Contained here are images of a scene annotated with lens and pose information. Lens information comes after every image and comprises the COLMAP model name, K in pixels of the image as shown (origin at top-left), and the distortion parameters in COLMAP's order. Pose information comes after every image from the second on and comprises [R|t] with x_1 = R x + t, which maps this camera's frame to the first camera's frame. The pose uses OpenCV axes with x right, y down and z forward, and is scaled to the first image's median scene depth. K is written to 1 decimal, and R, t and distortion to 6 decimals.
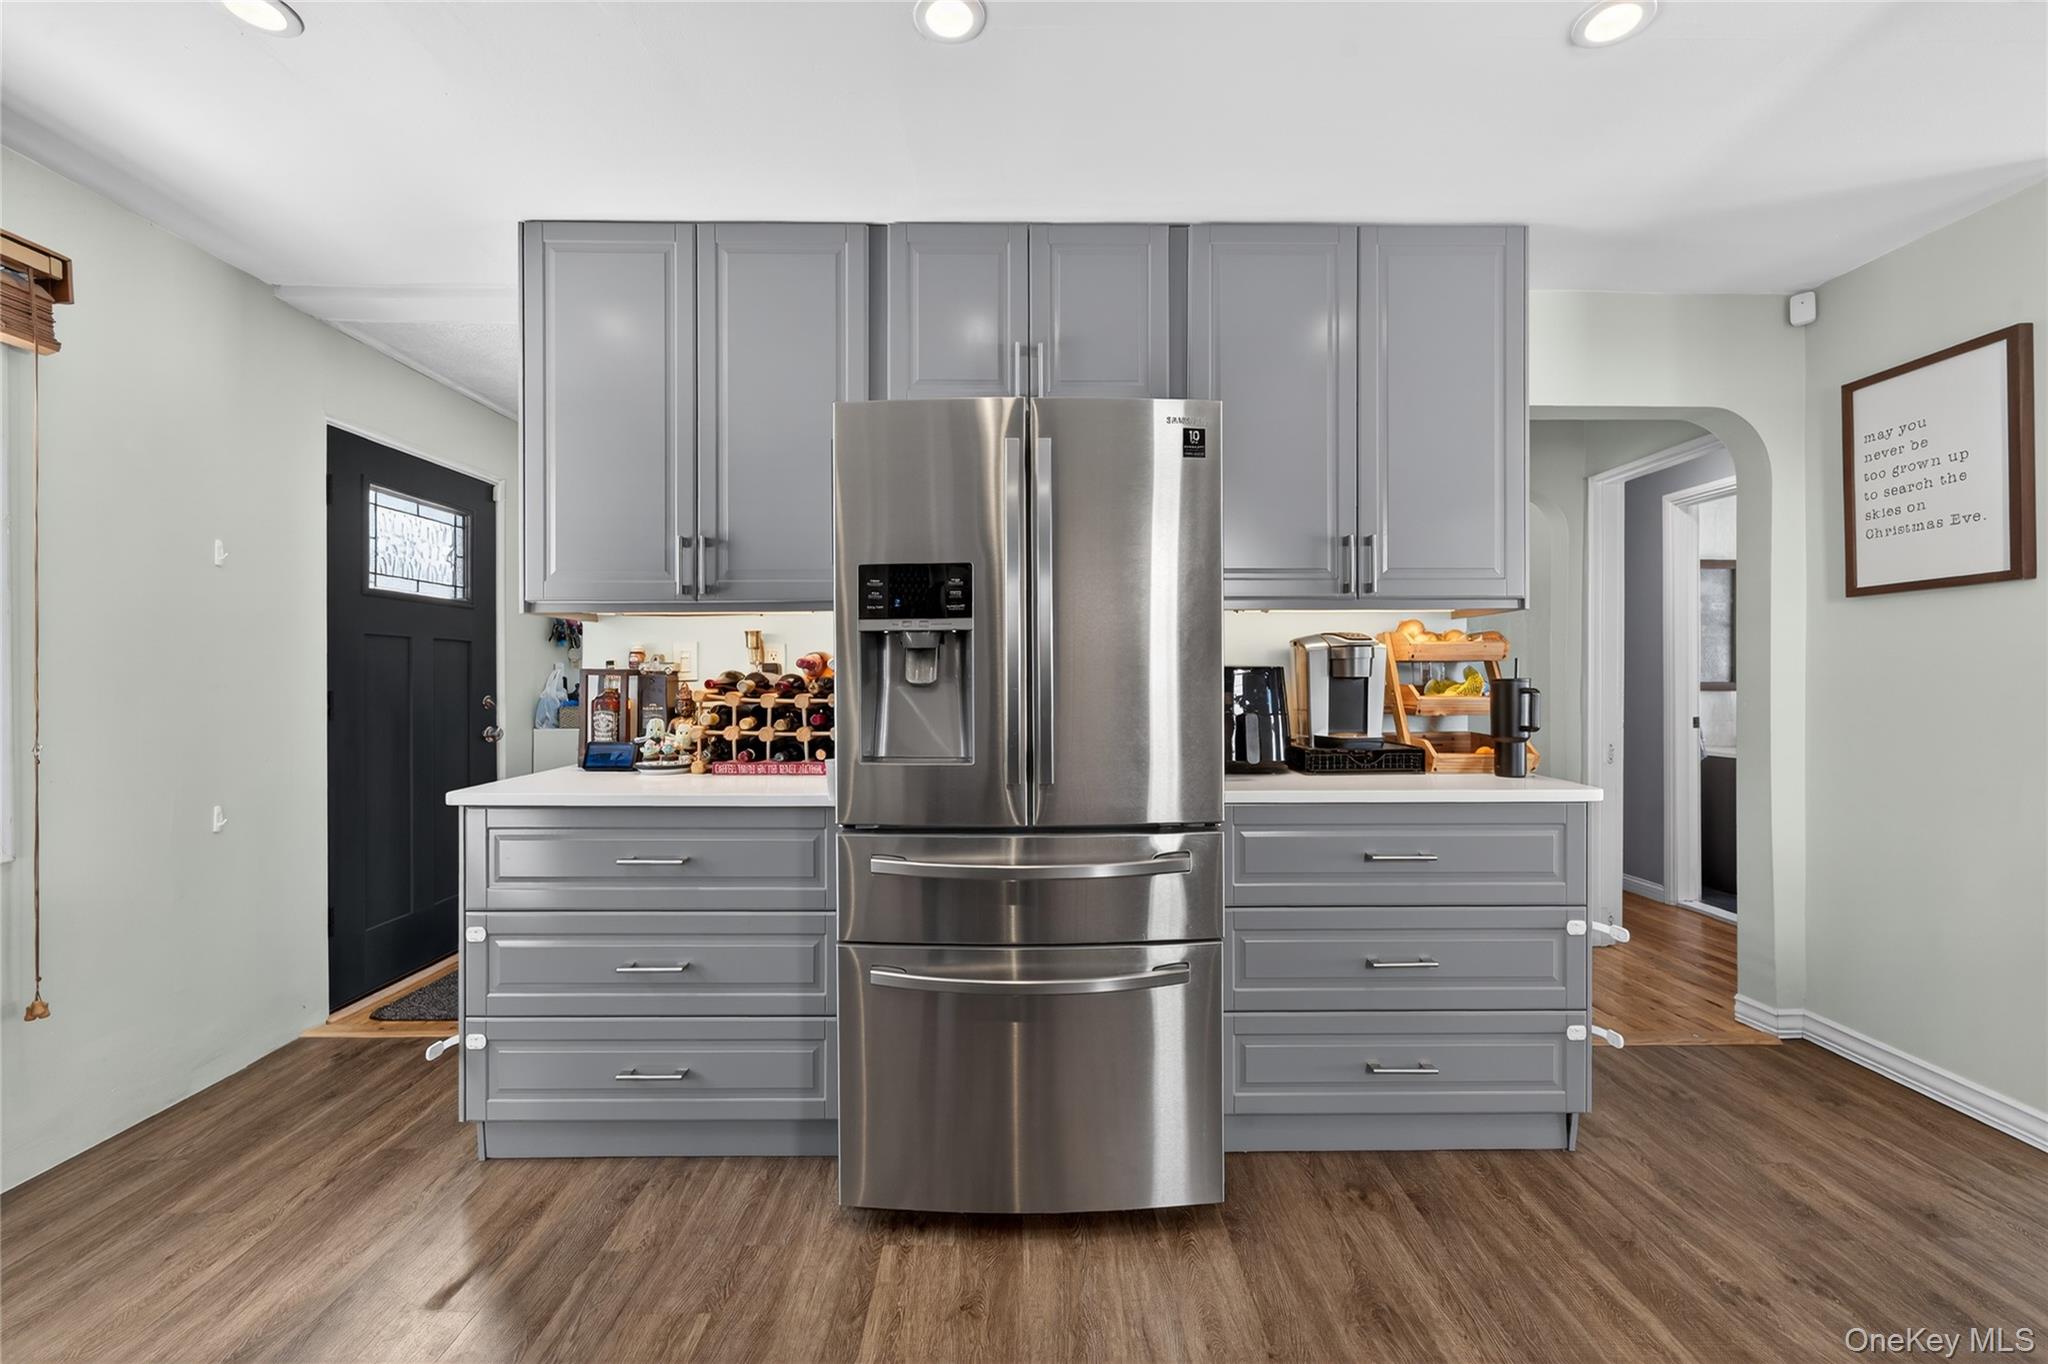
lens RADIAL K [[827.5, 0, 1028.5], [0, 827.5, 674.5], [0, 0, 1]] dist [-0.002905, 0.000152]
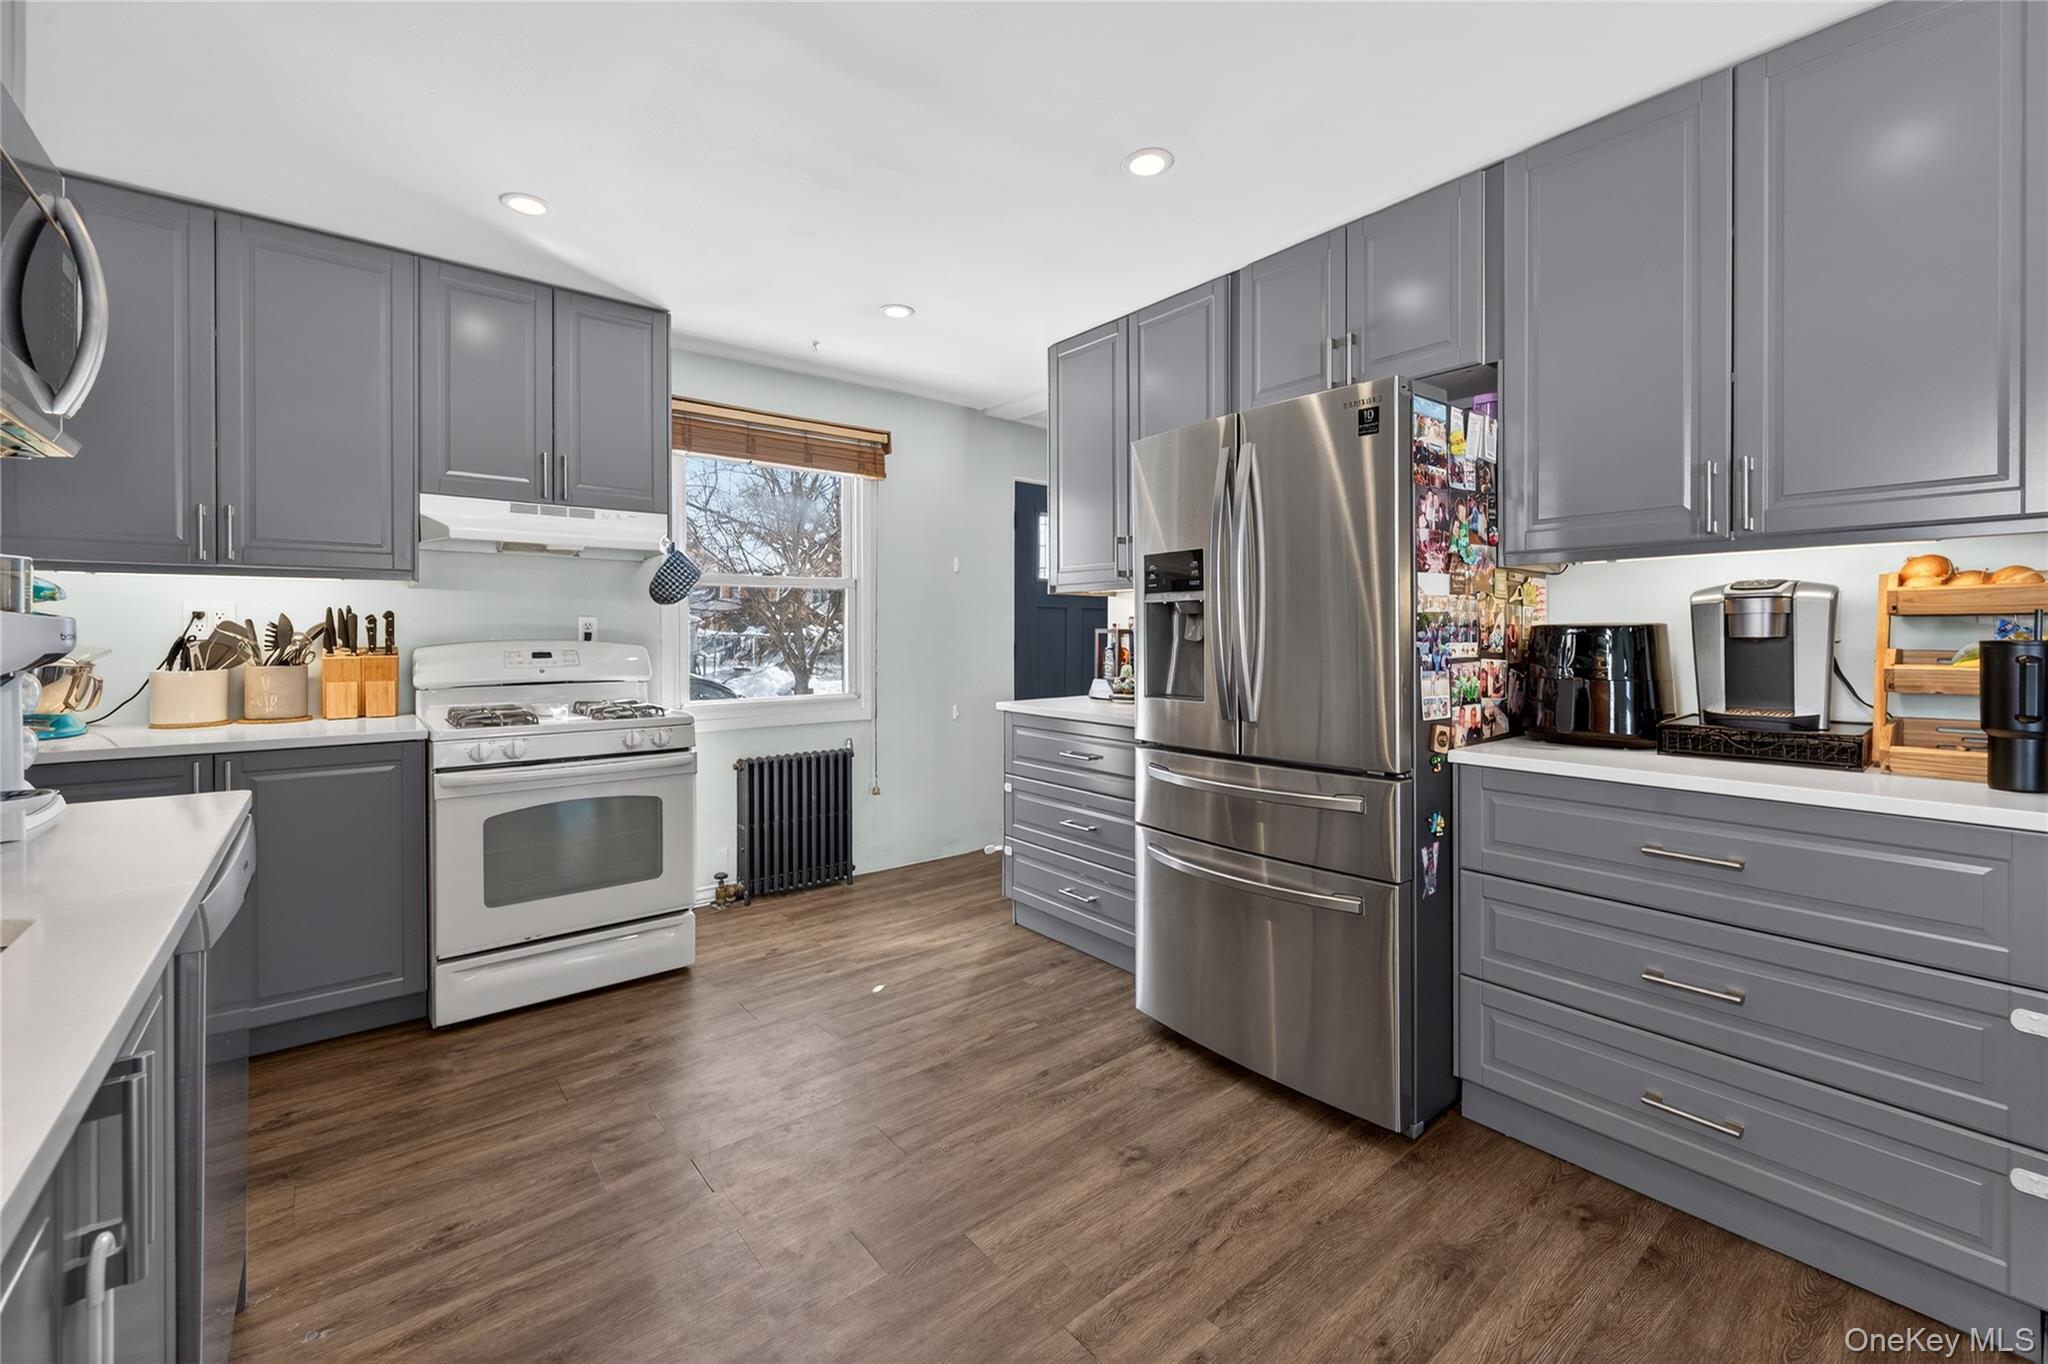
lens RADIAL K [[827.5, 0, 1023.2], [0, 827.5, 641.0], [0, 0, 1]] dist [-0.002905, 0.000152]
pose [[0.619986, 0.007197, -0.784580, 0.711994], [-0.001838, 0.999969, 0.007721, 0.001670], [0.784611, -0.003344, 0.619980, -0.028845]]
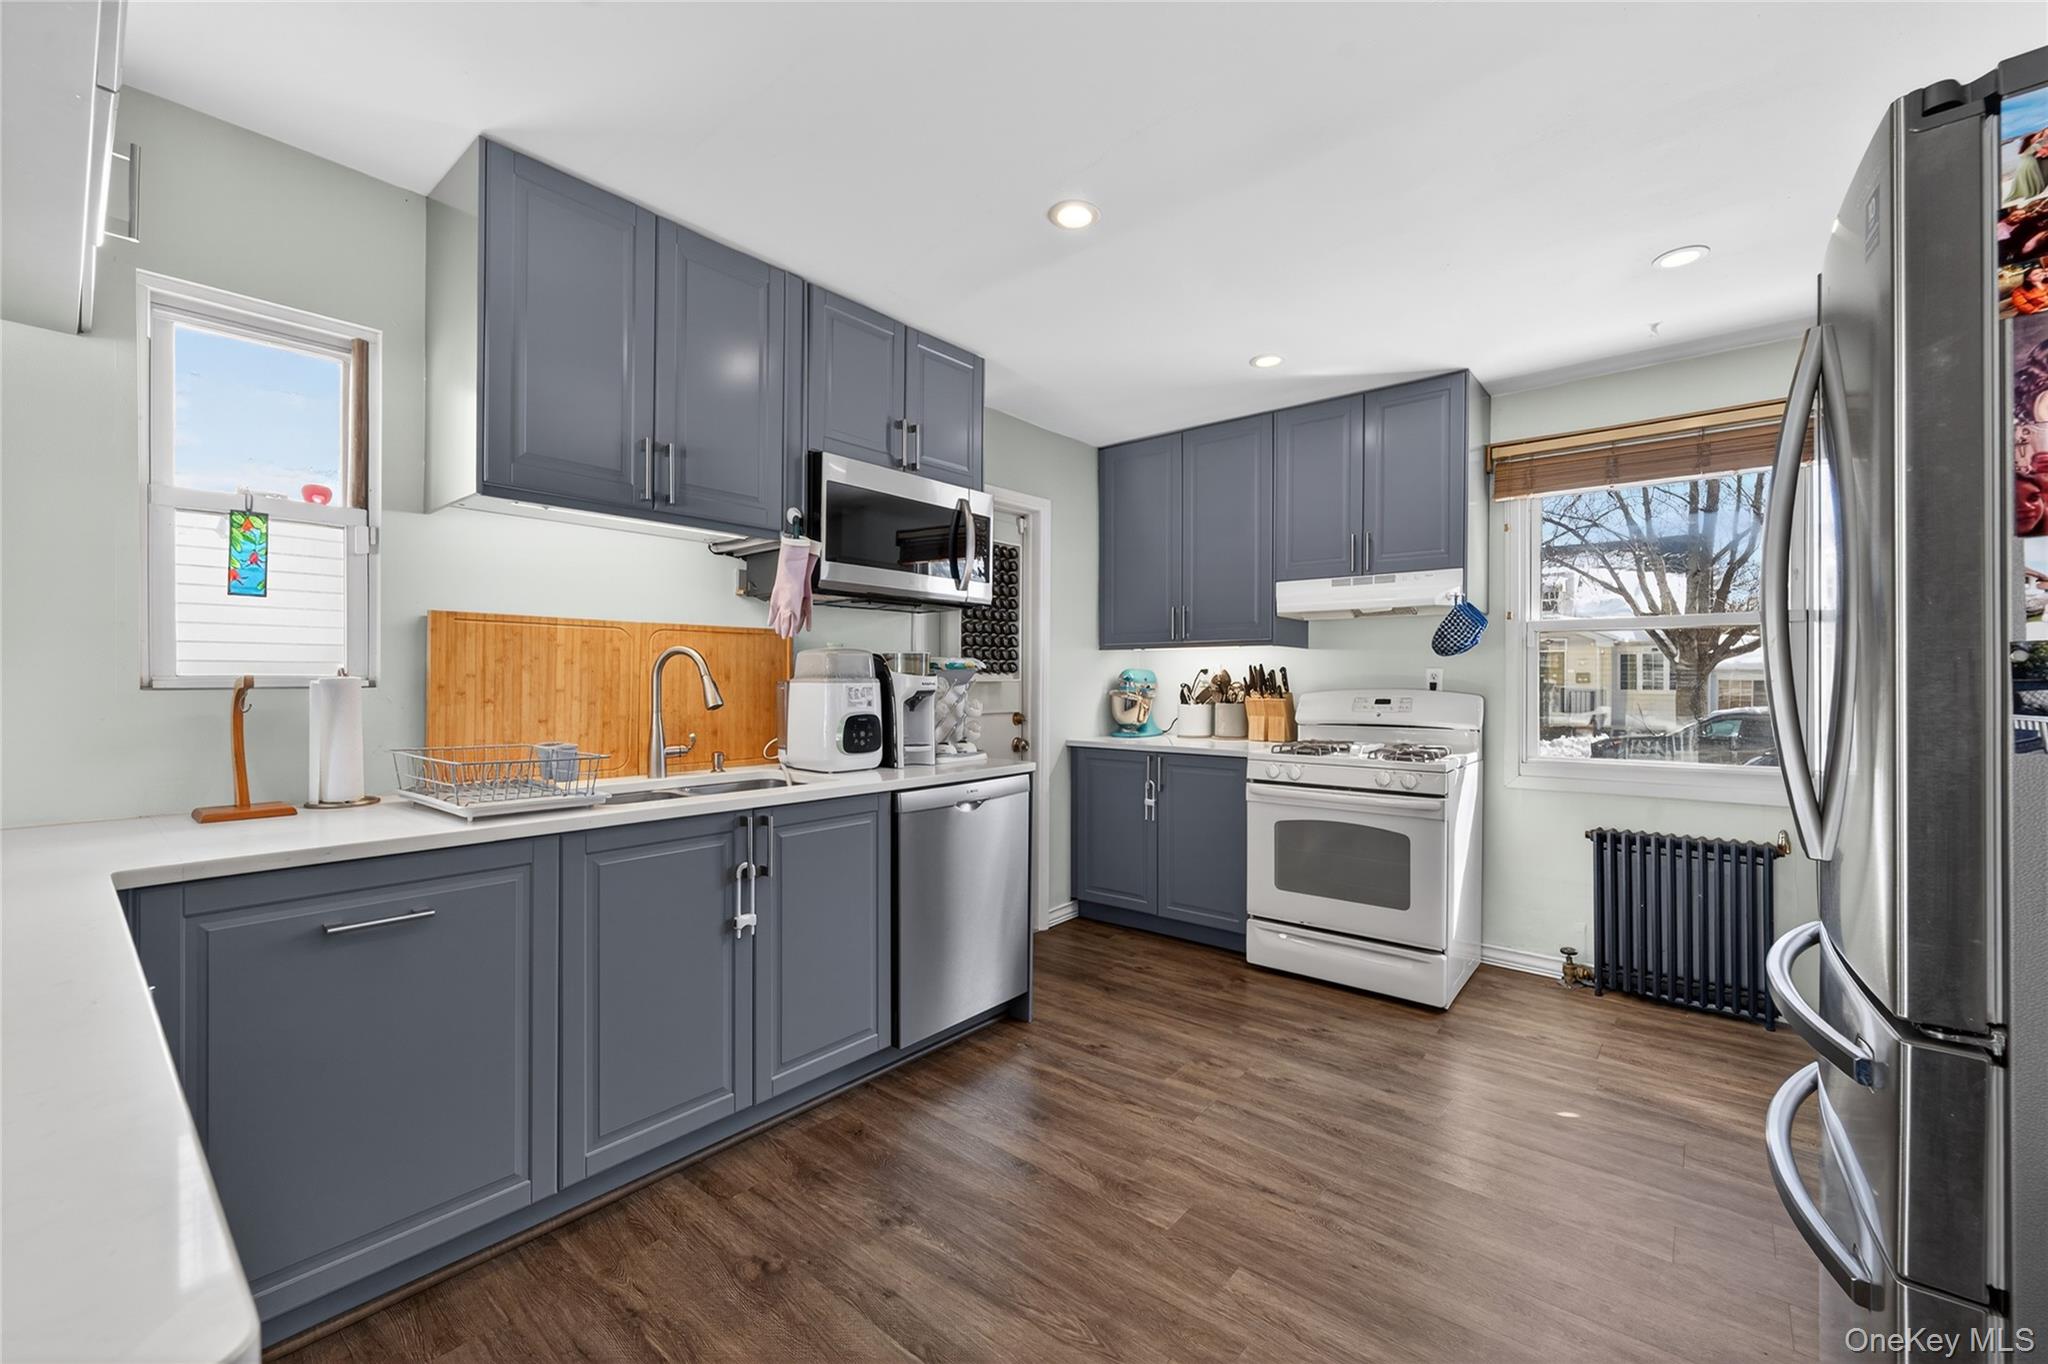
lens RADIAL K [[827.5, 0, 1032.0], [0, 827.5, 677.1], [0, 0, 1]] dist [-0.002905, 0.000152]
pose [[-0.646184, -0.003055, -0.763176, 0.833298], [-0.002264, 0.999995, -0.002086, -0.007165], [0.763178, 0.000380, -0.646188, 0.864831]]
